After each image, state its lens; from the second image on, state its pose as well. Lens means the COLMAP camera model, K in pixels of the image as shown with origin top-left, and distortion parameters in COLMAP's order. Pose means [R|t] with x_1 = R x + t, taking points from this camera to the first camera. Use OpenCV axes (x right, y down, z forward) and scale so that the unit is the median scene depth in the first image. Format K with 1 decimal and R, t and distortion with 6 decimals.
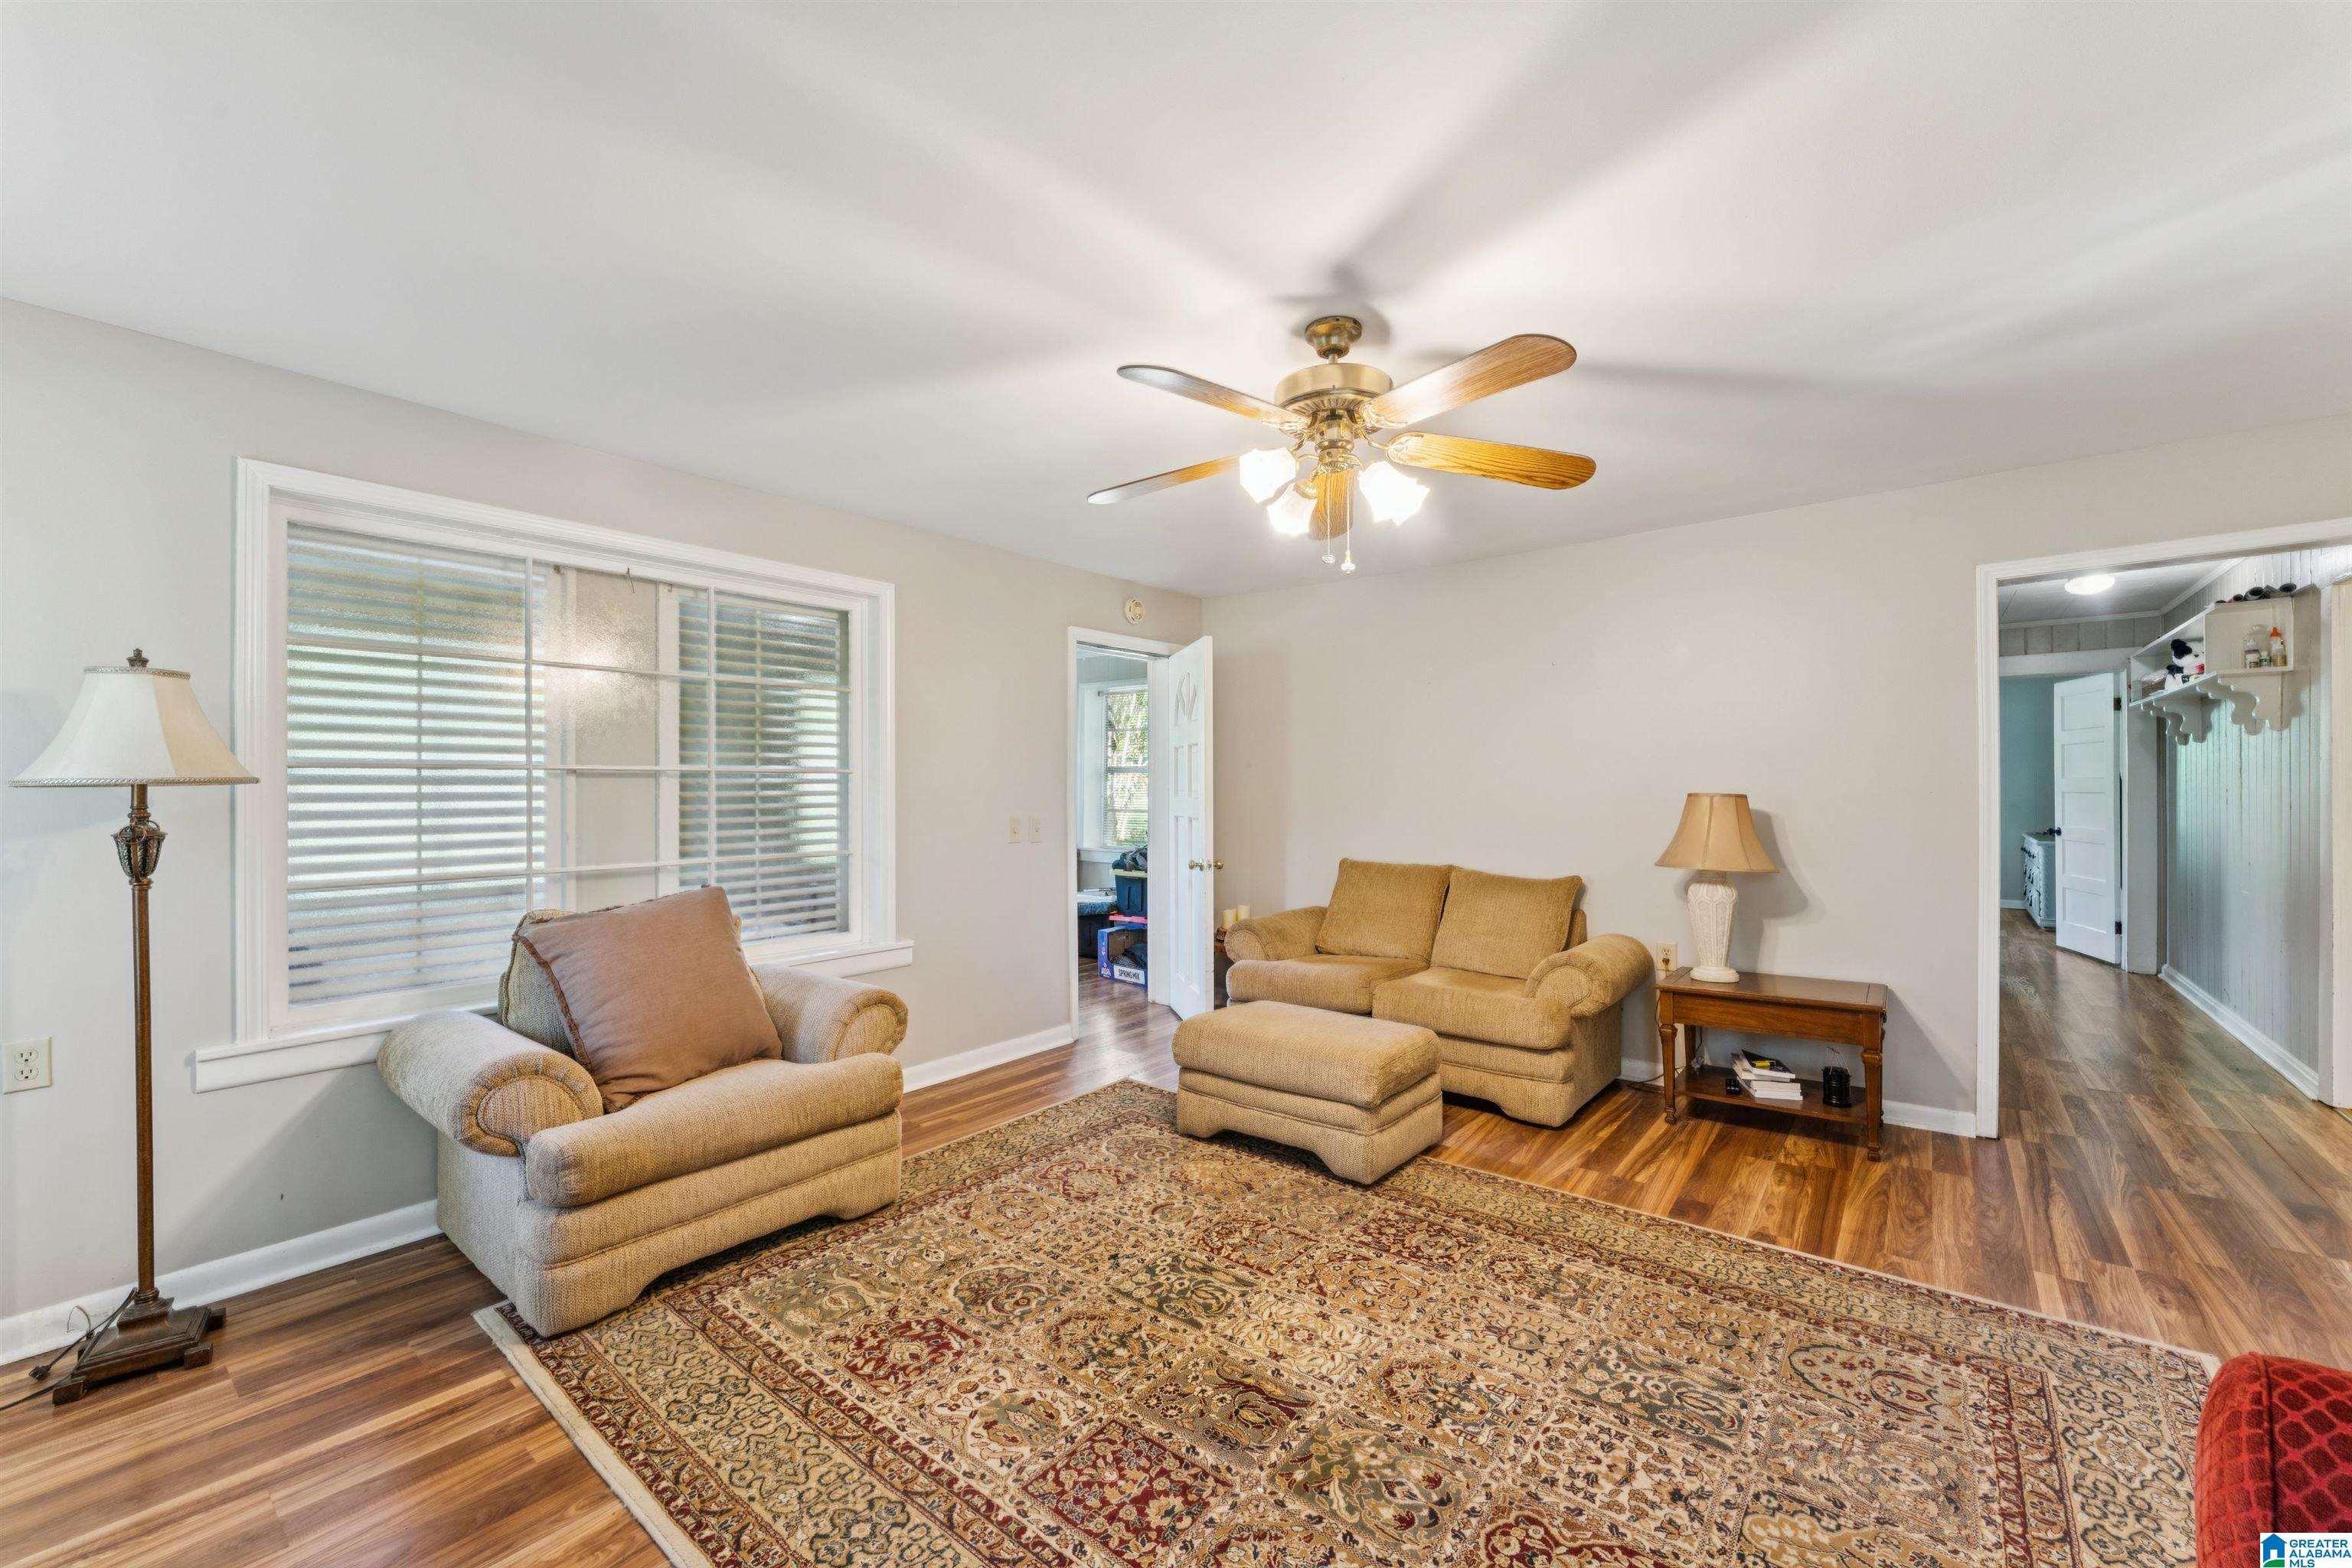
lens RADIAL K [[946.2, 0, 1173.5], [0, 946.2, 780.0], [0, 0, 1]] dist [-0.005871, 0.000640]
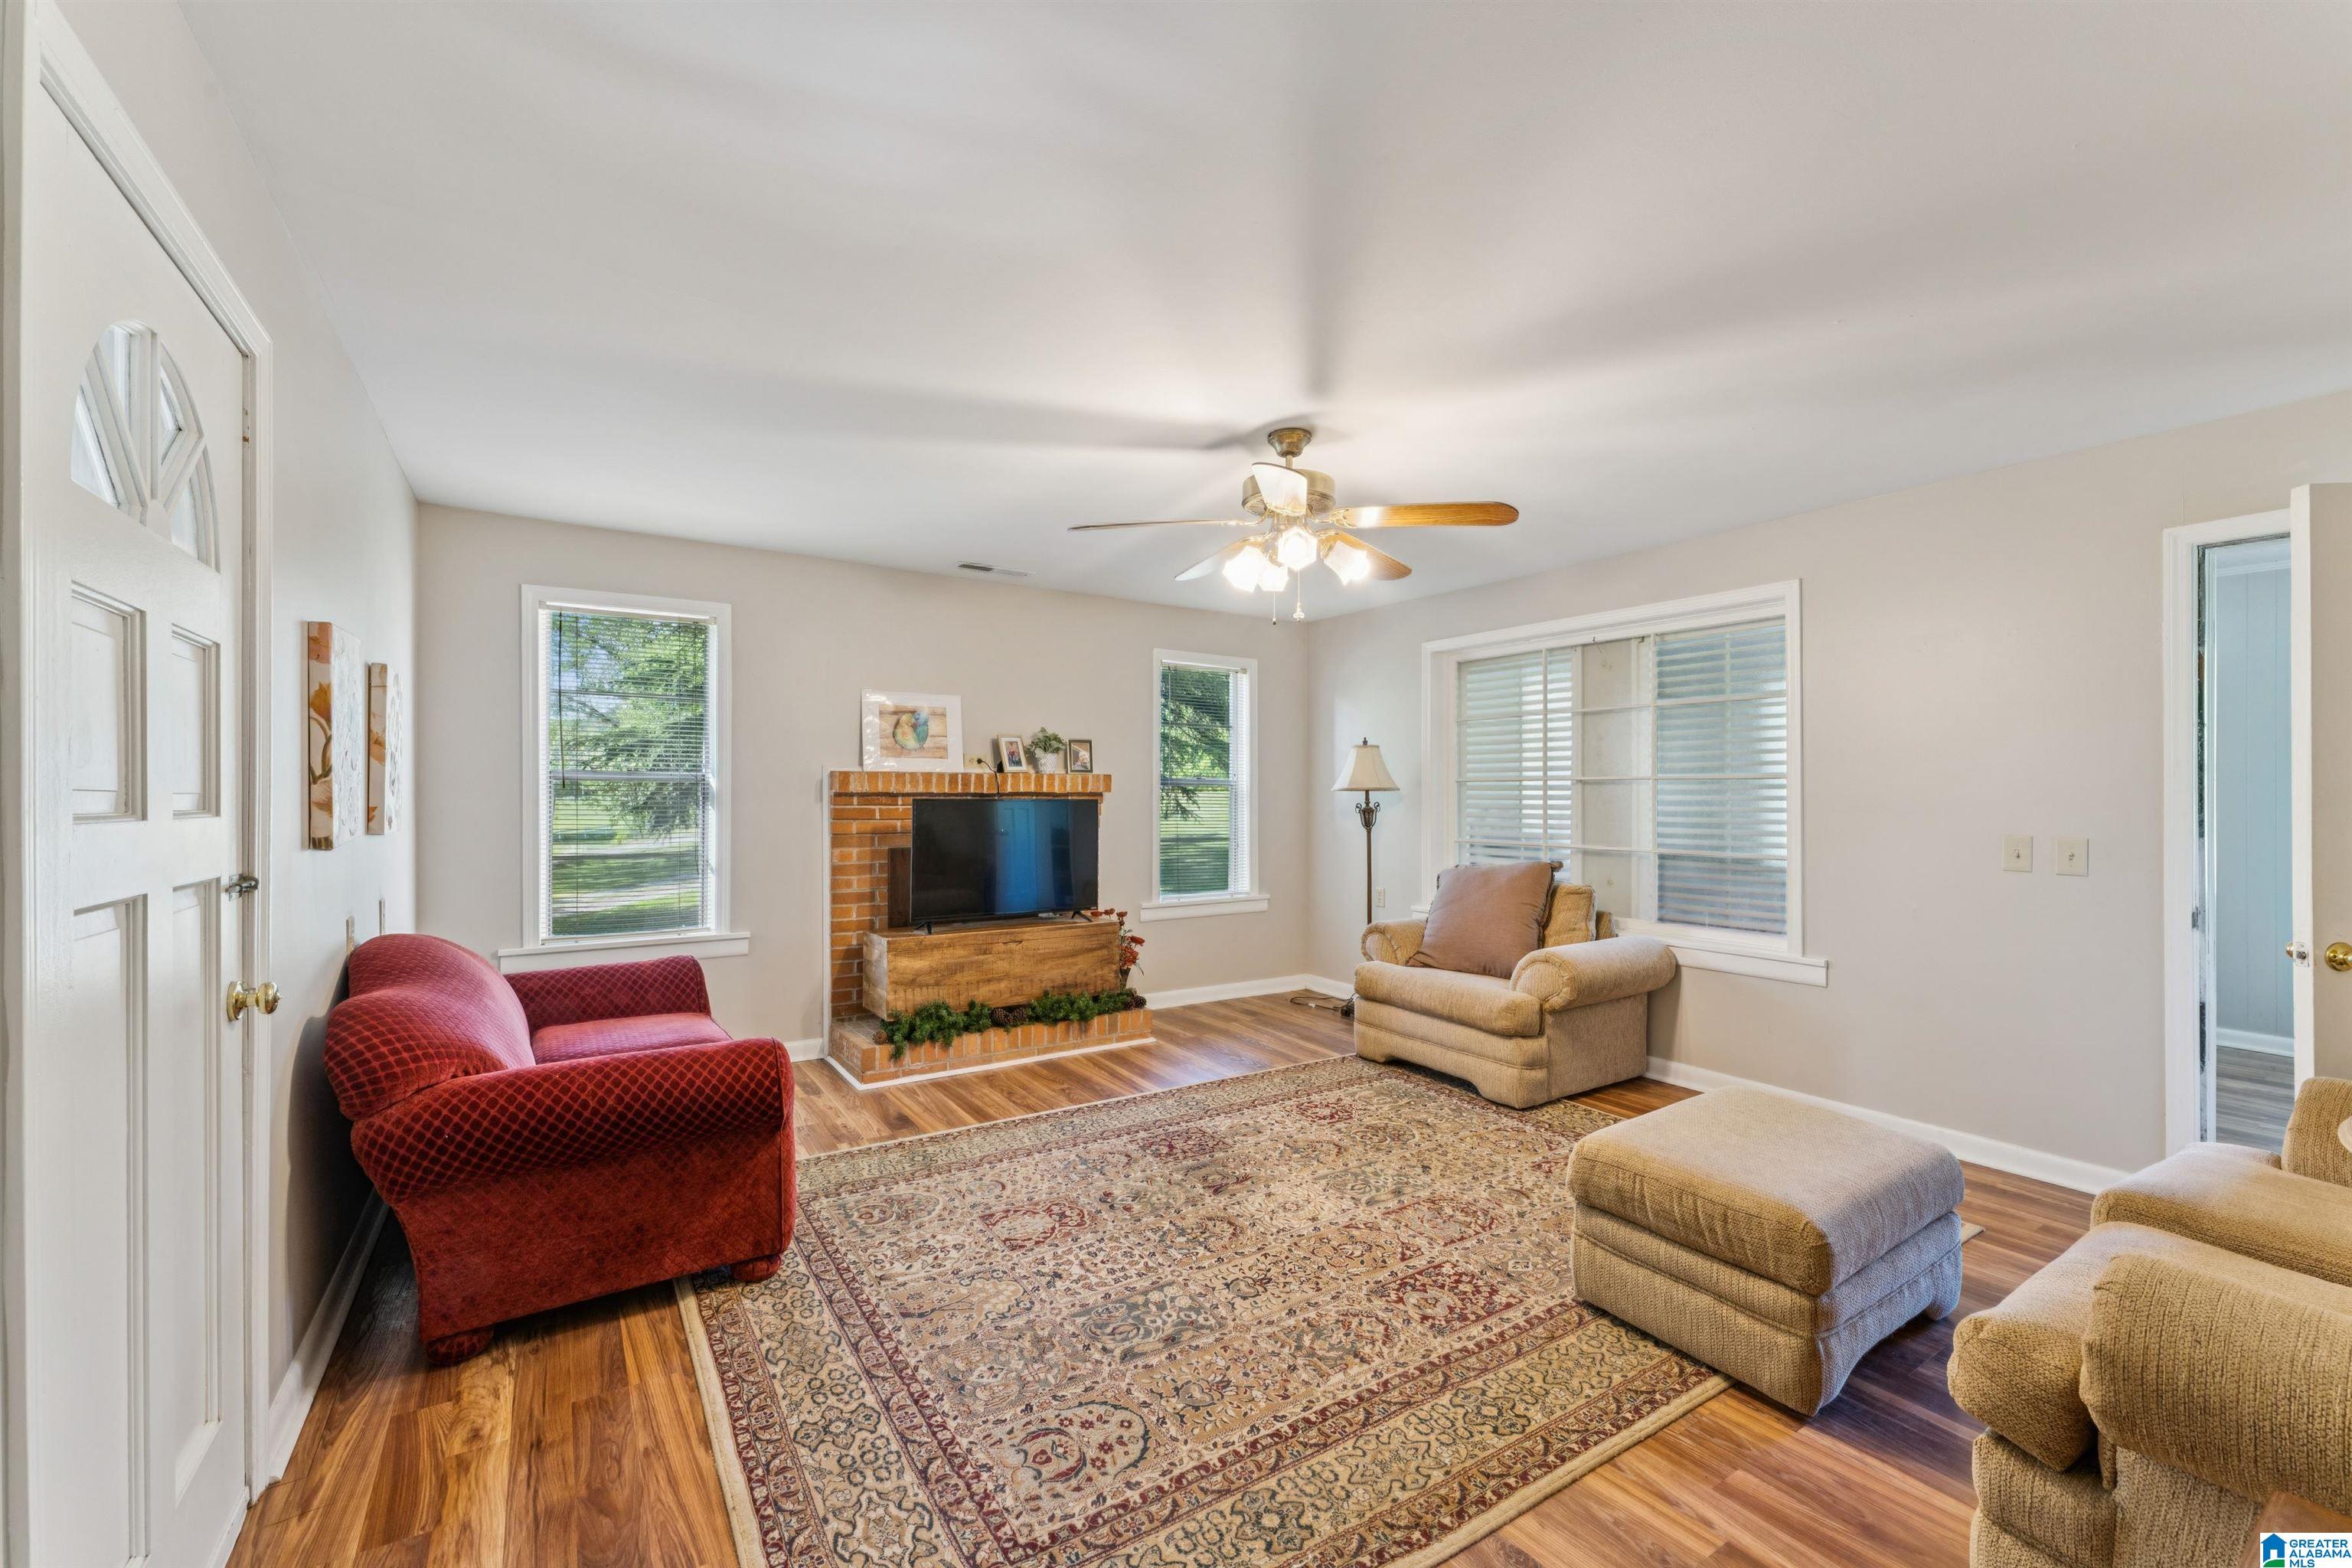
lens RADIAL K [[946.2, 0, 1173.5], [0, 946.2, 780.0], [0, 0, 1]] dist [-0.005871, 0.000640]
pose [[-0.308581, -0.006436, -0.951176, 1.483157], [0.005298, 0.999950, -0.008485, -0.001677], [0.951183, -0.007657, -0.308531, 1.283343]]
